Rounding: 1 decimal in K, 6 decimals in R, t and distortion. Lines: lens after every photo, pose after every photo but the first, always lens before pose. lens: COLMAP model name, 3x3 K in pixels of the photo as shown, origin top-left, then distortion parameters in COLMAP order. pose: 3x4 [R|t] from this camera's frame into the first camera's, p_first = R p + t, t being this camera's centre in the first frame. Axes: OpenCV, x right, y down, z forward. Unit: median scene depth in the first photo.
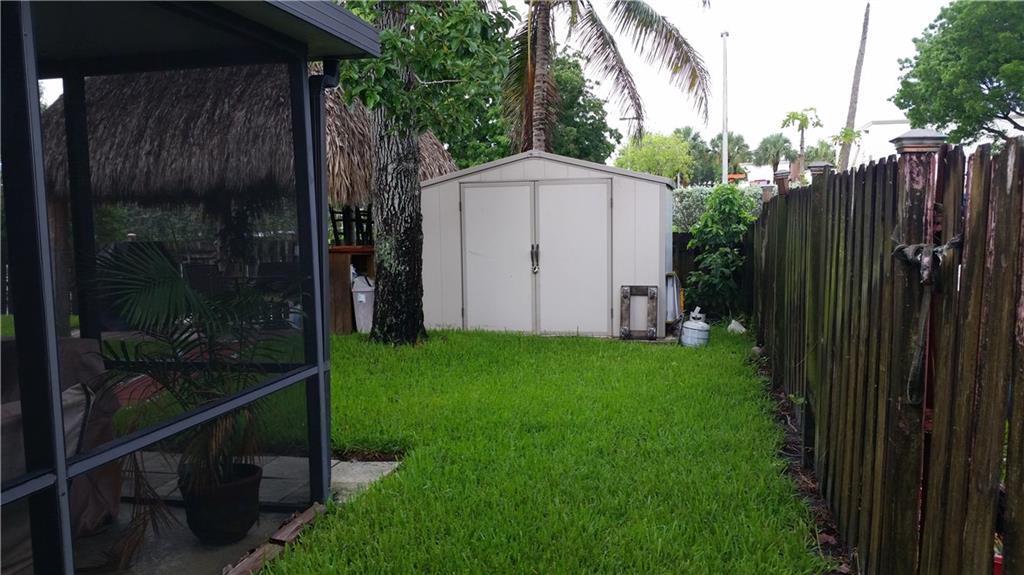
lens RADIAL K [[821.2, 0, 512.0], [0, 821.2, 287.5], [0, 0, 1]] dist [0.149297, -0.341138]
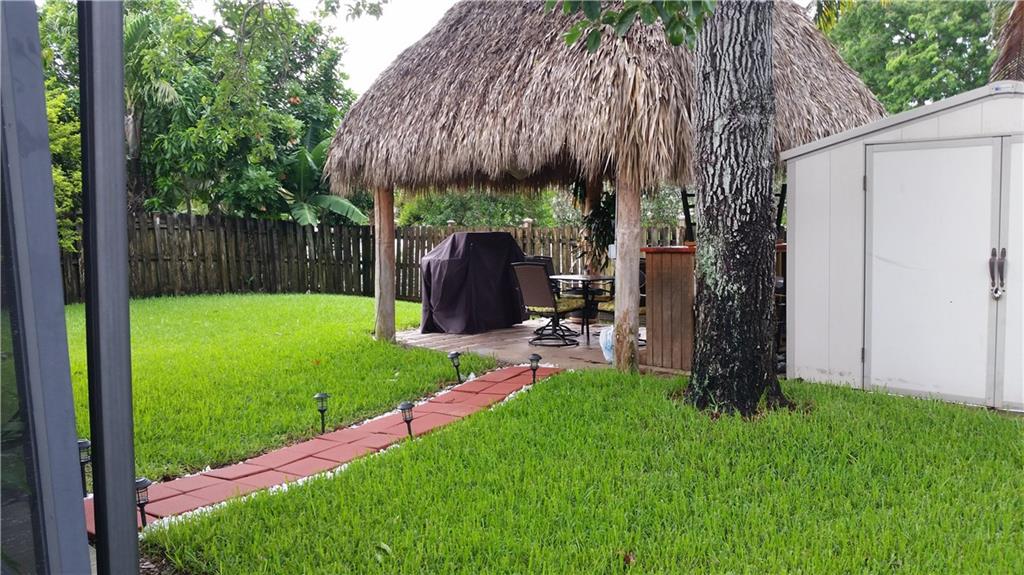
lens RADIAL K [[821.2, 0, 512.0], [0, 821.2, 287.5], [0, 0, 1]] dist [0.149297, -0.341138]
pose [[0.850099, 0.046201, -0.524593, 0.046691], [-0.031093, 0.998810, 0.037579, -0.038884], [0.525705, -0.015635, 0.850523, 0.358730]]
